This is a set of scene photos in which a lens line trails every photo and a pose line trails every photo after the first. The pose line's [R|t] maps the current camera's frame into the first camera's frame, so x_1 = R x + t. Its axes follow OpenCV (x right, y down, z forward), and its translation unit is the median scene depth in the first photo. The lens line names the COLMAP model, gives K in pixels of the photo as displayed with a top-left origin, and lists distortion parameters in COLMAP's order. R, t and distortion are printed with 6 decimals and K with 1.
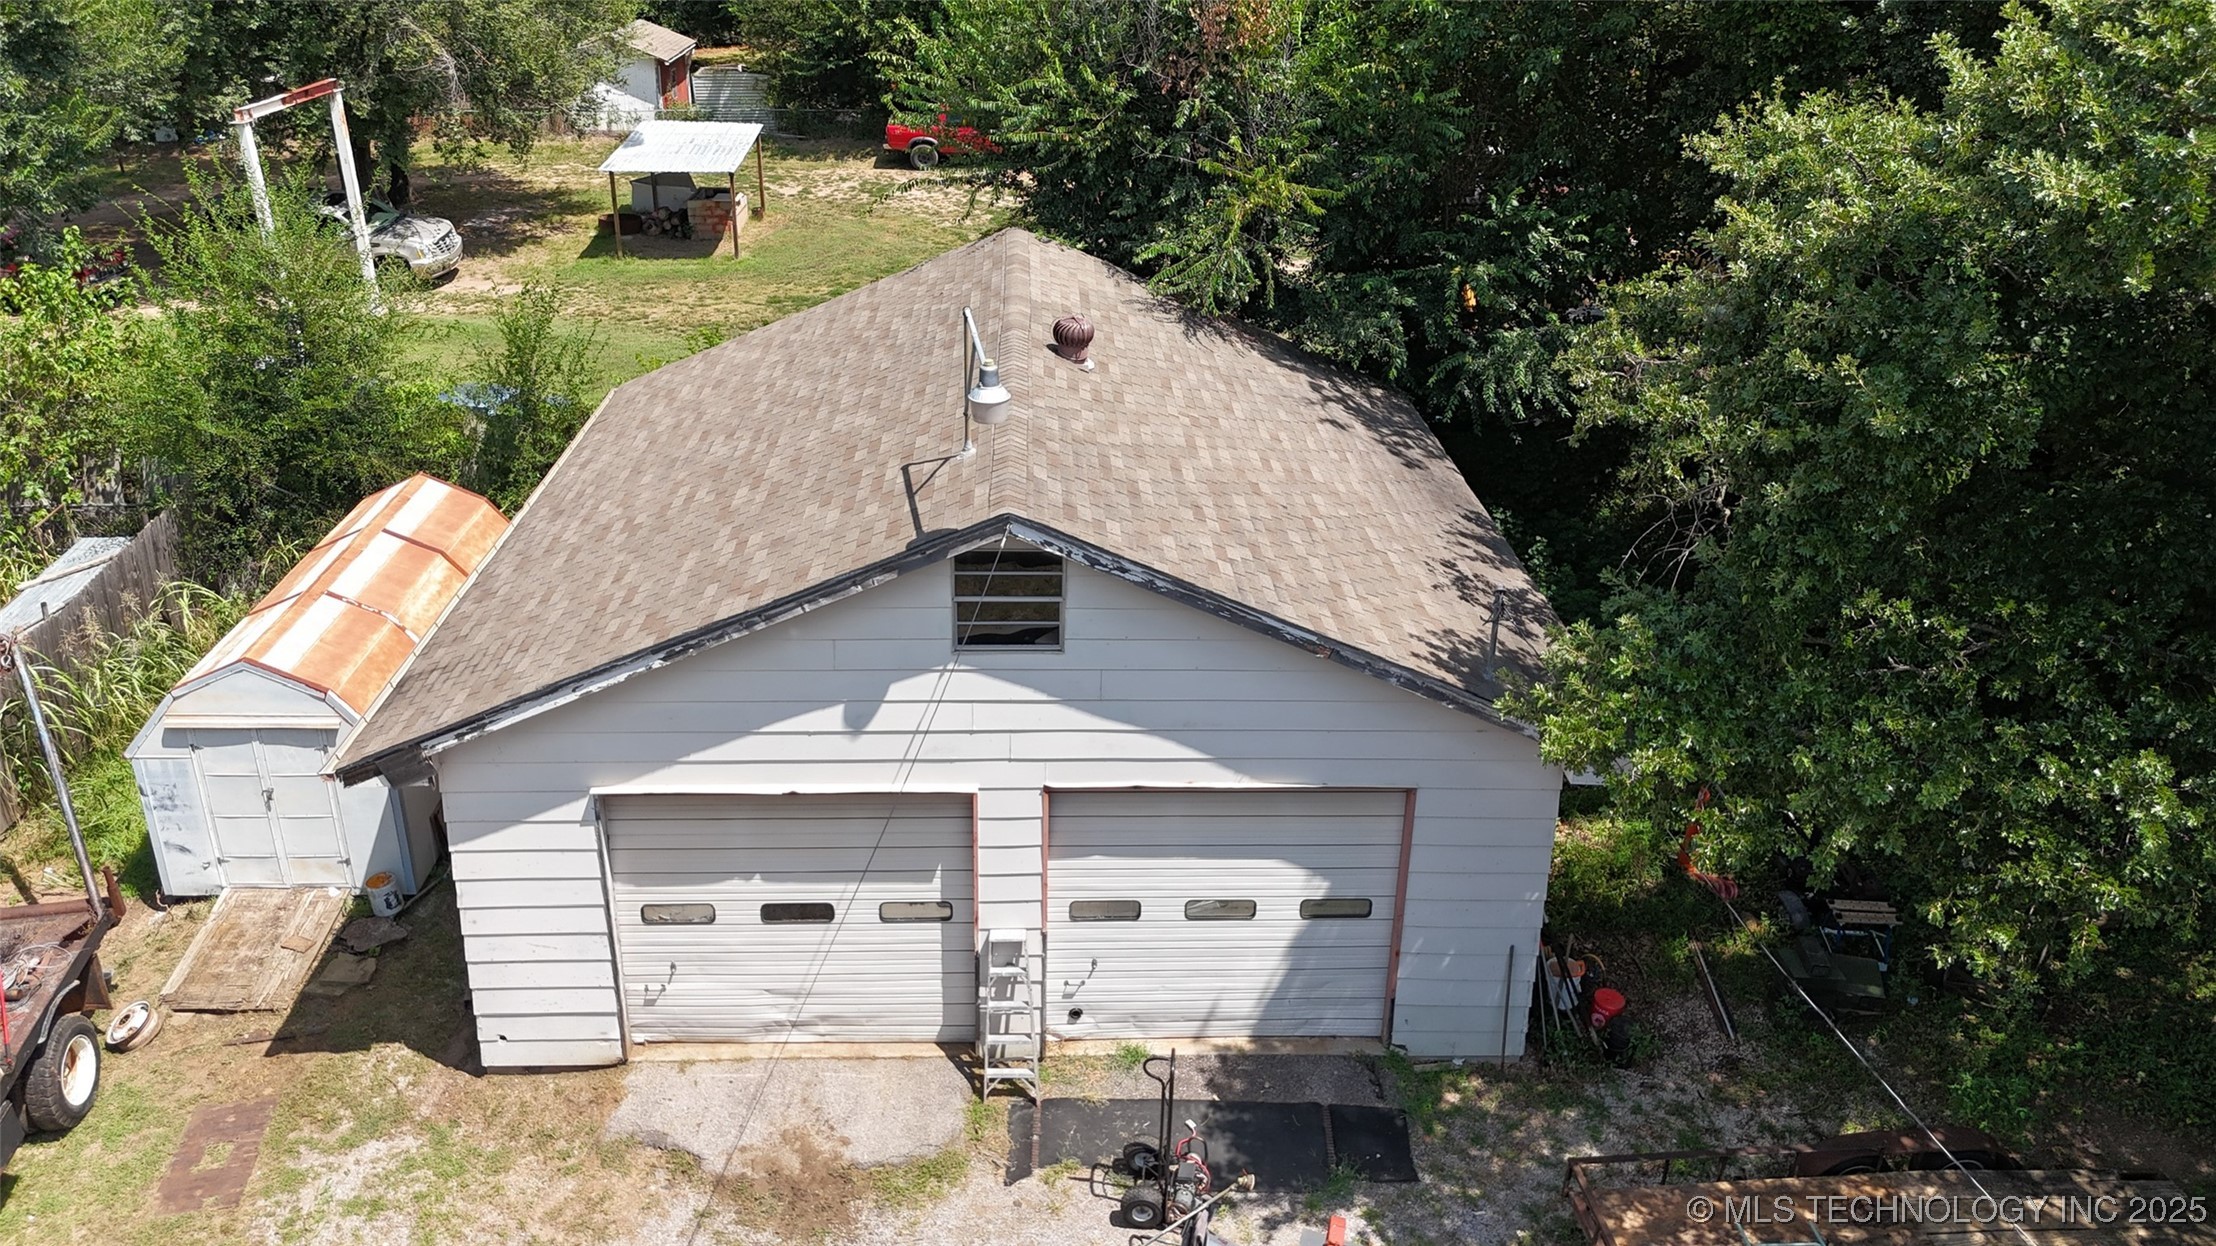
lens RADIAL K [[1720.7, 0, 1265.8], [0, 1720.7, 596.4], [0, 0, 1]] dist [0.105285, -0.073223]
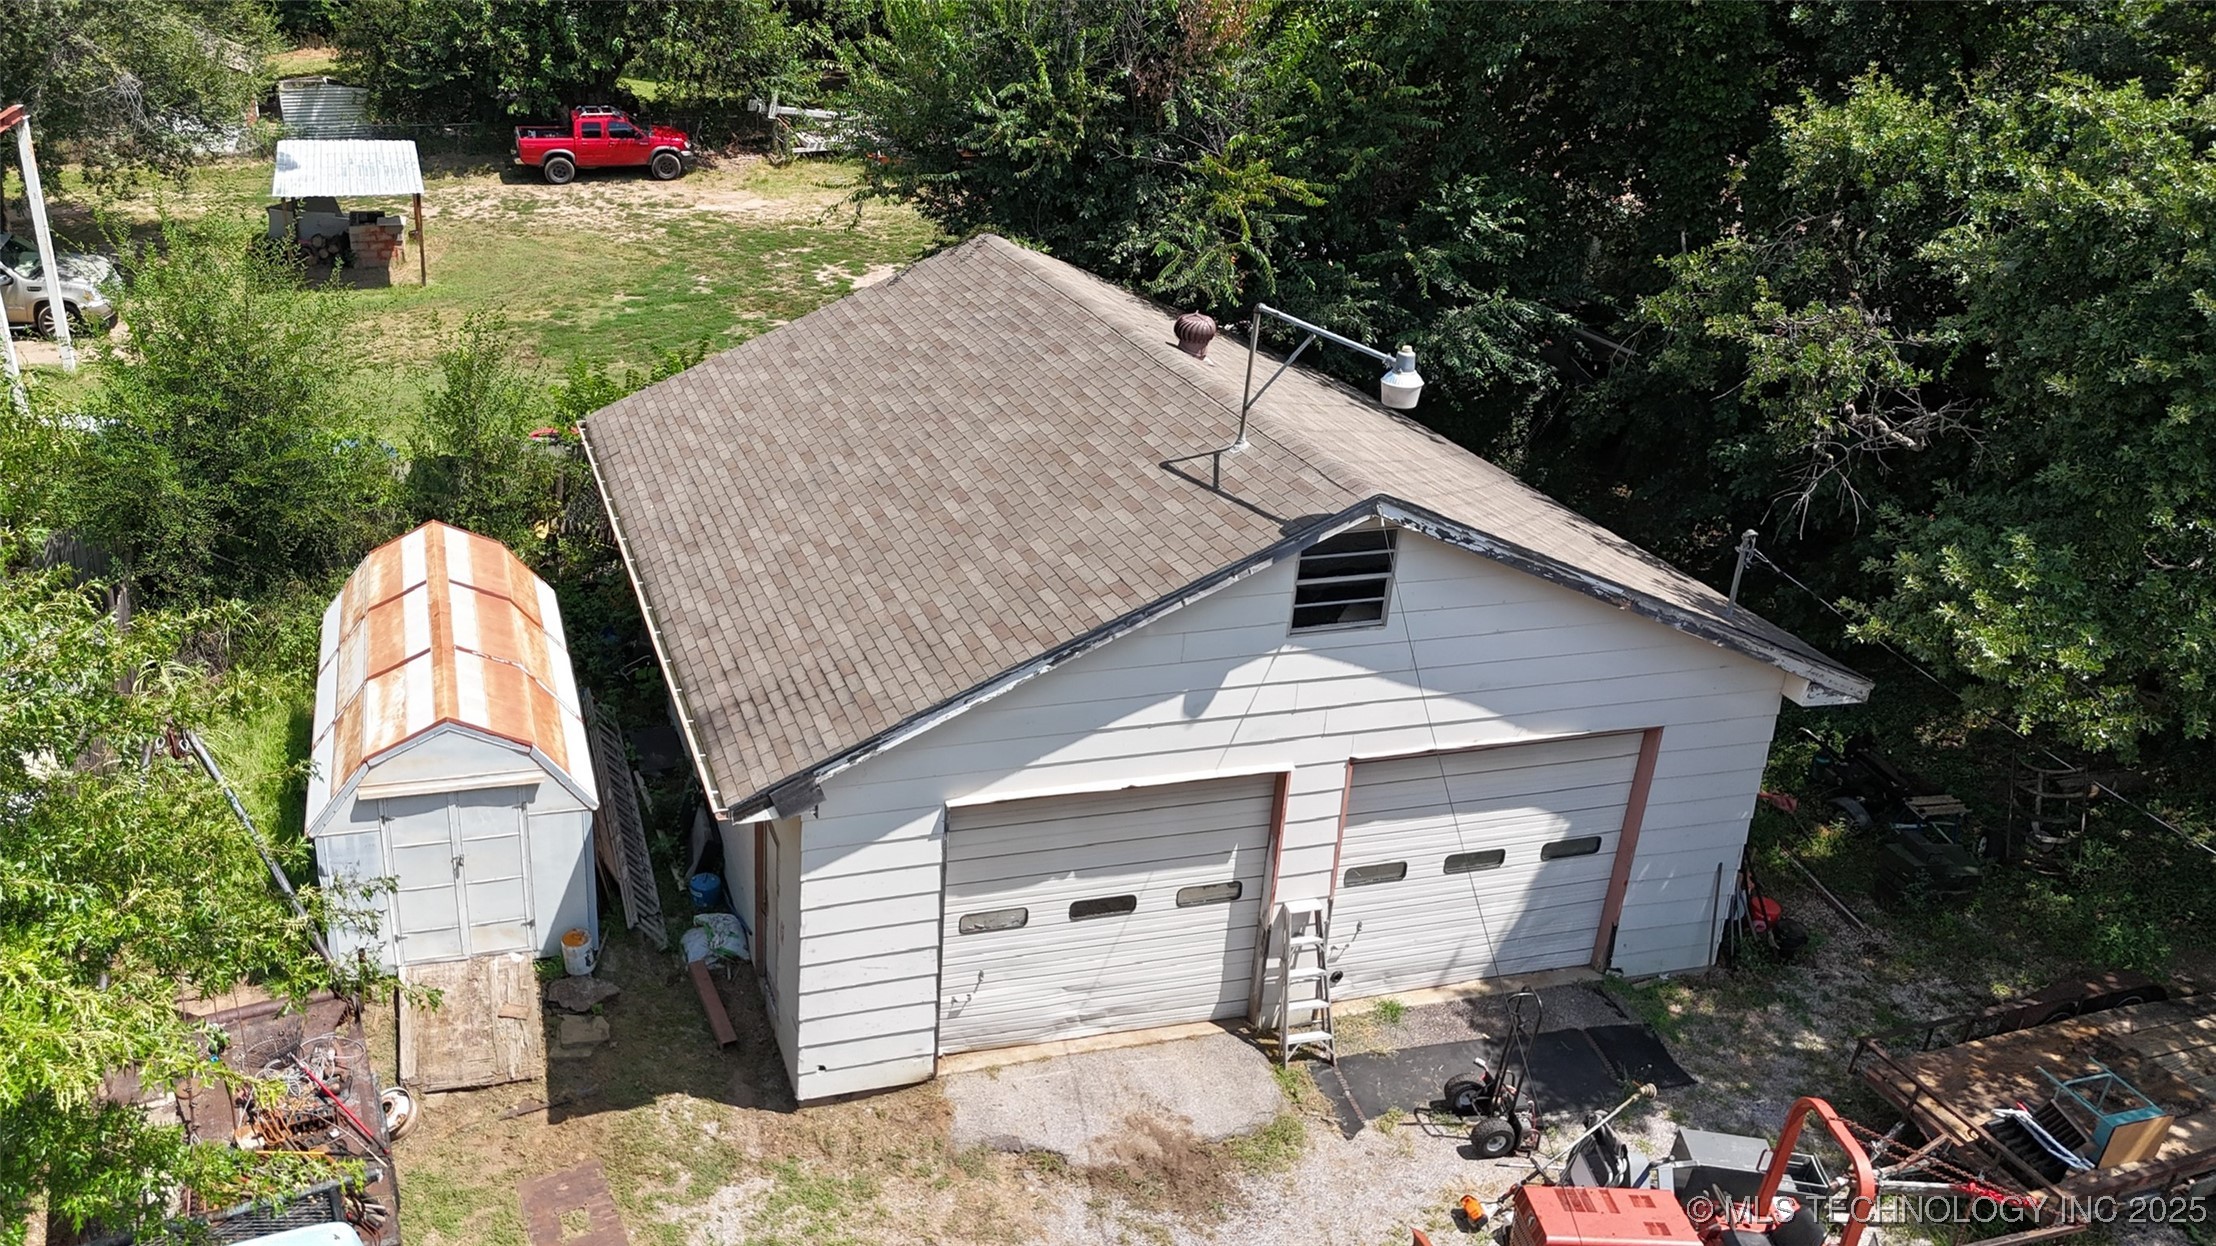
lens RADIAL K [[1720.7, 0, 1107.1], [0, 1720.7, 621.4], [0, 0, 1]] dist [0.105285, -0.073223]
pose [[0.972833, -0.088089, 0.214092, -0.463873], [0.085761, 0.996112, 0.020160, -0.005674], [-0.215036, -0.001252, 0.976605, 0.009505]]
